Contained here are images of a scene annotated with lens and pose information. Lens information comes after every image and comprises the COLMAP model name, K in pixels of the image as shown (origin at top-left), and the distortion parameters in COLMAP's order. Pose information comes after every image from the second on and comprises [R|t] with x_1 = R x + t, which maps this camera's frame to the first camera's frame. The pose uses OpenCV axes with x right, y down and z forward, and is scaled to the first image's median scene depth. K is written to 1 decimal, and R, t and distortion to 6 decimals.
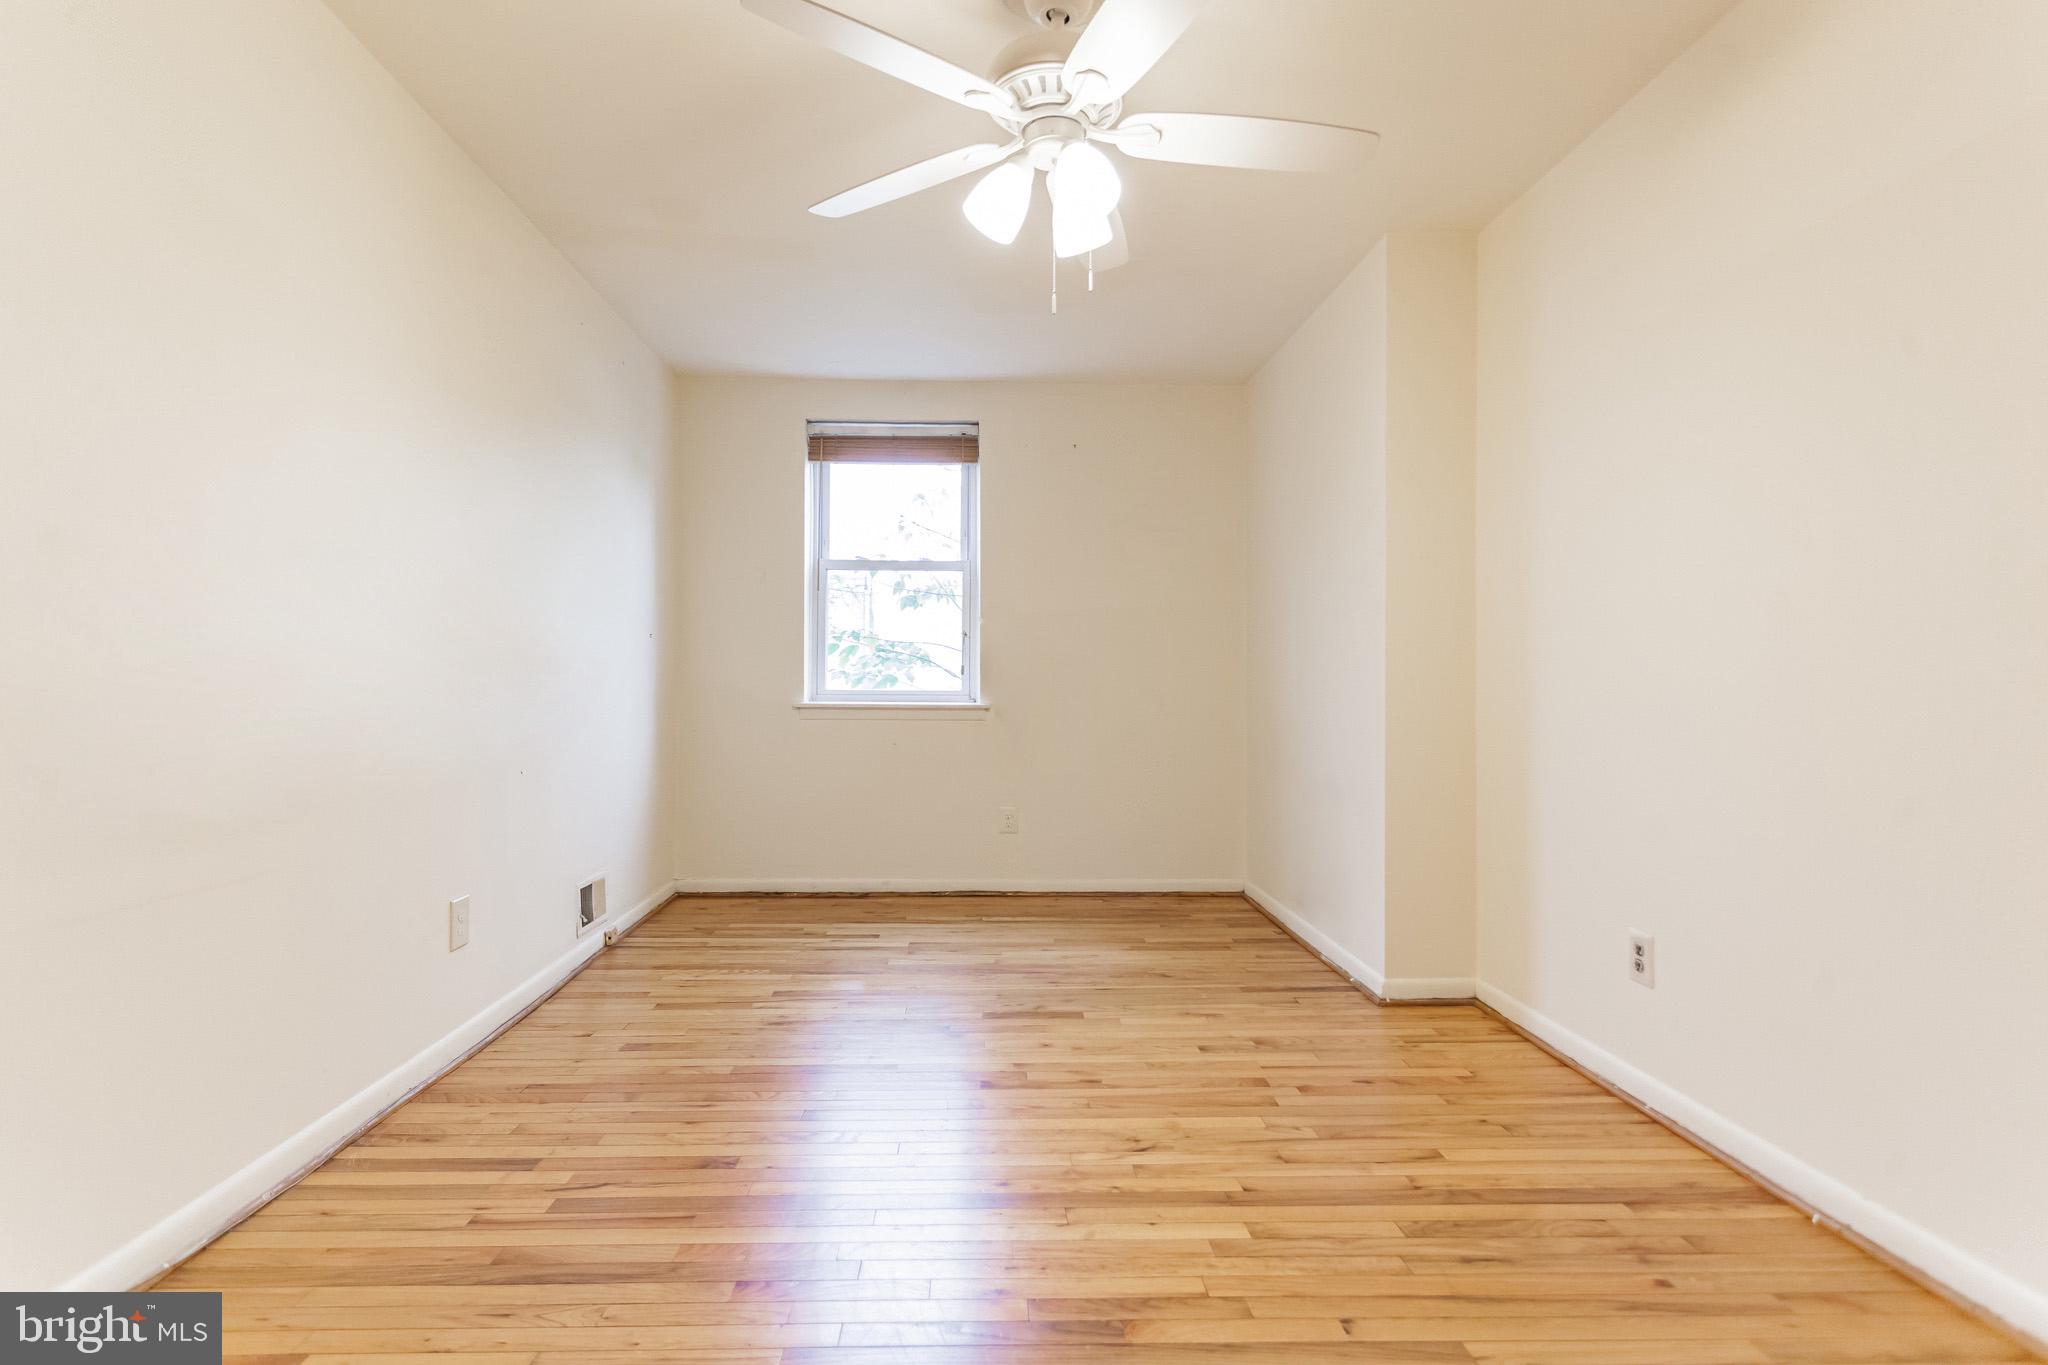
lens RADIAL K [[985.1, 0, 1026.7], [0, 985.1, 657.0], [0, 0, 1]] dist [0.009077, -0.000005]
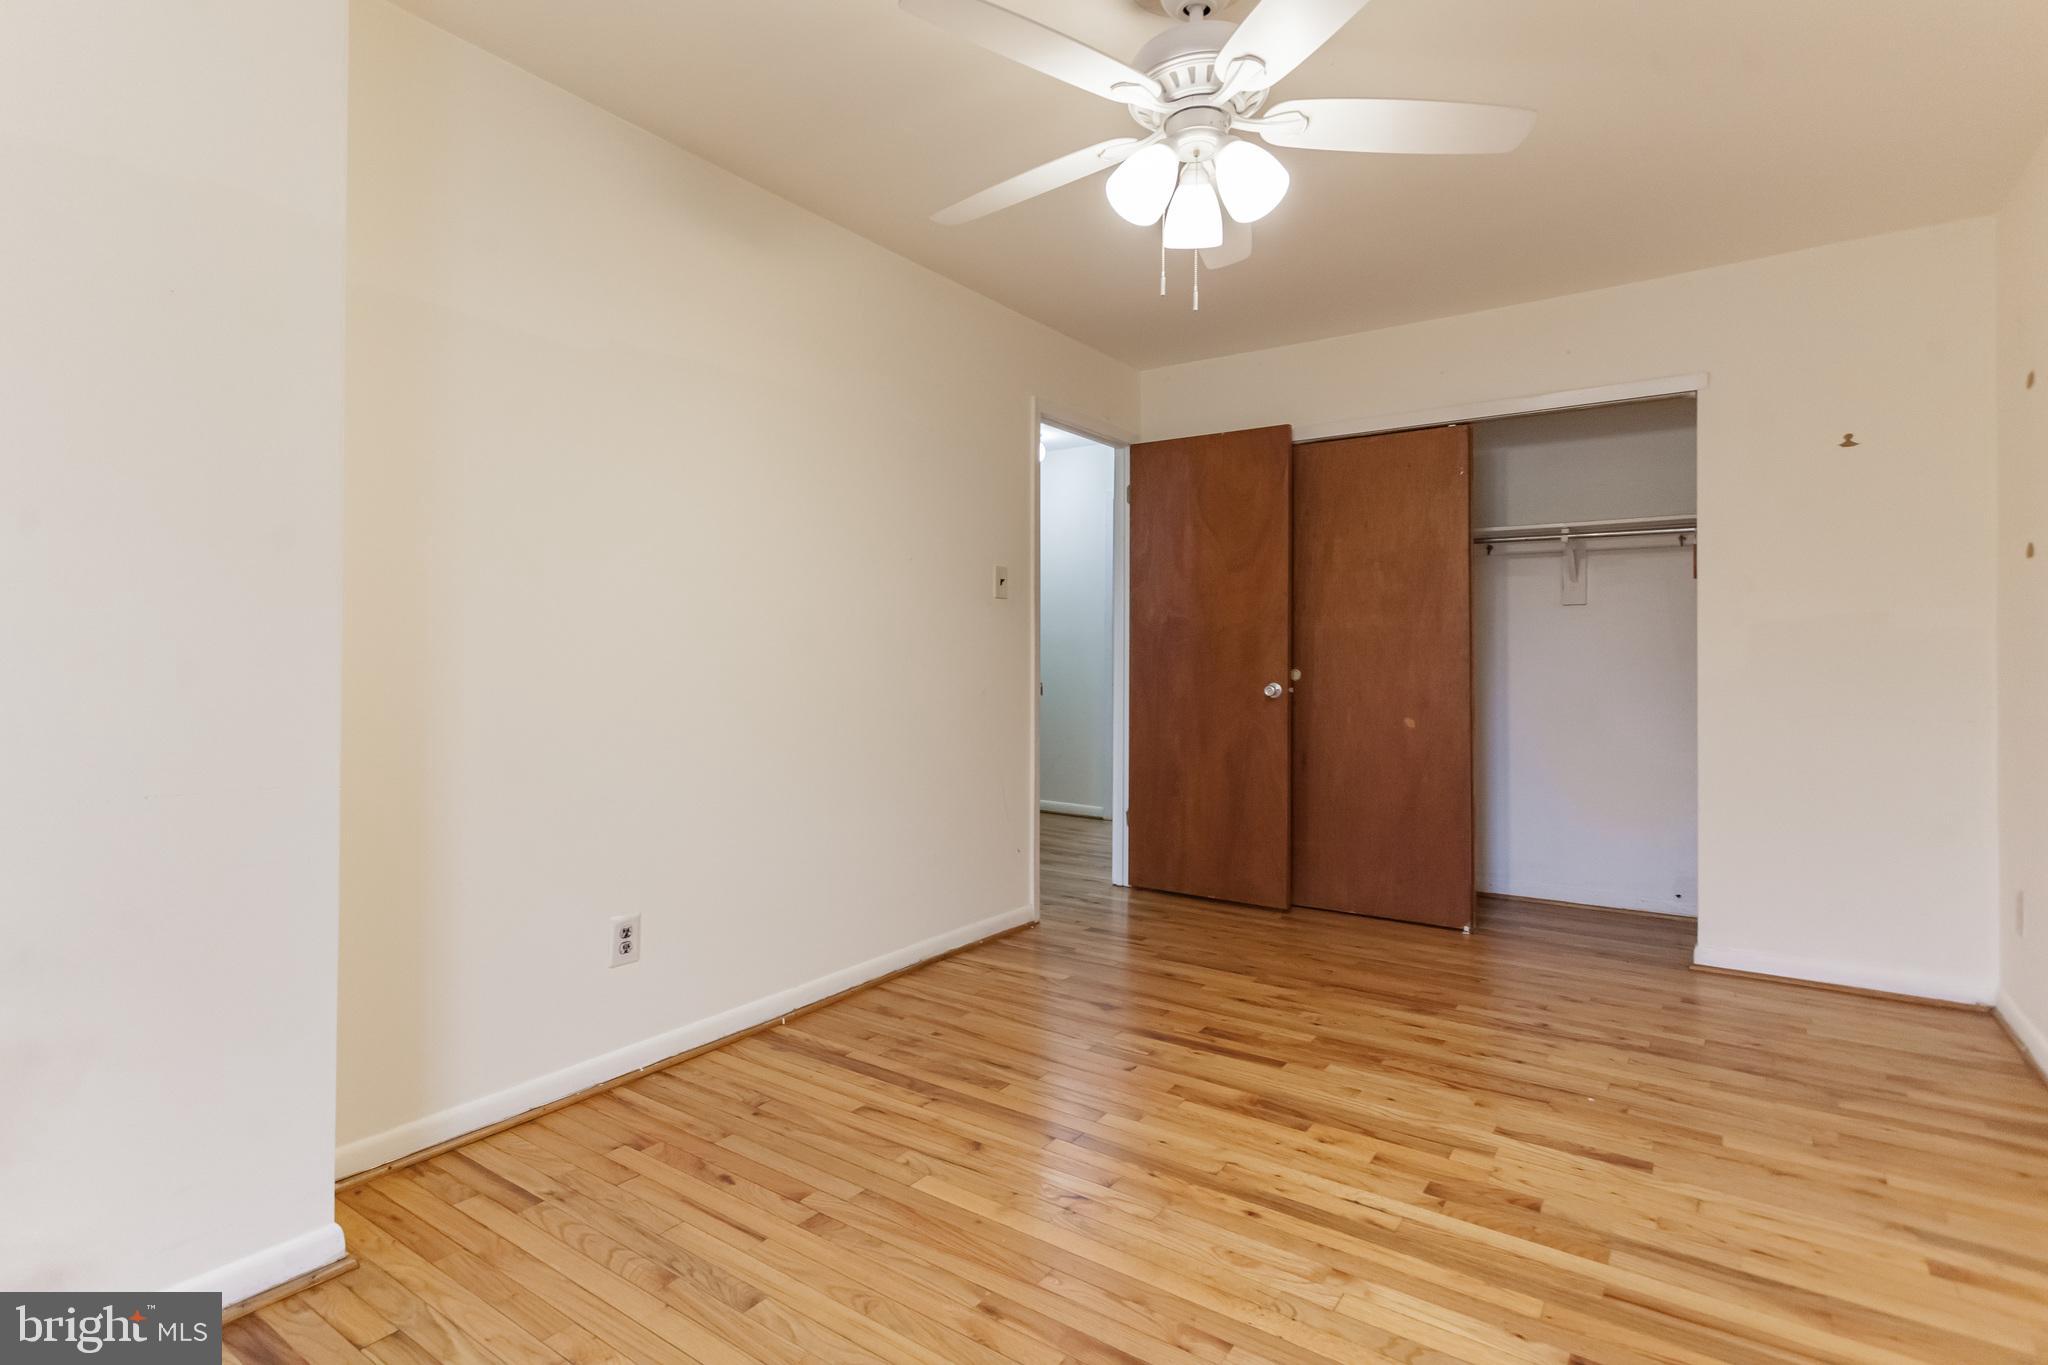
lens RADIAL K [[985.1, 0, 1026.7], [0, 985.1, 657.0], [0, 0, 1]] dist [0.009077, -0.000005]
pose [[-0.780216, -0.006462, 0.625476, -0.416490], [-0.027804, 0.999317, -0.024359, 0.017828], [-0.624891, -0.036396, -0.779863, 1.758731]]
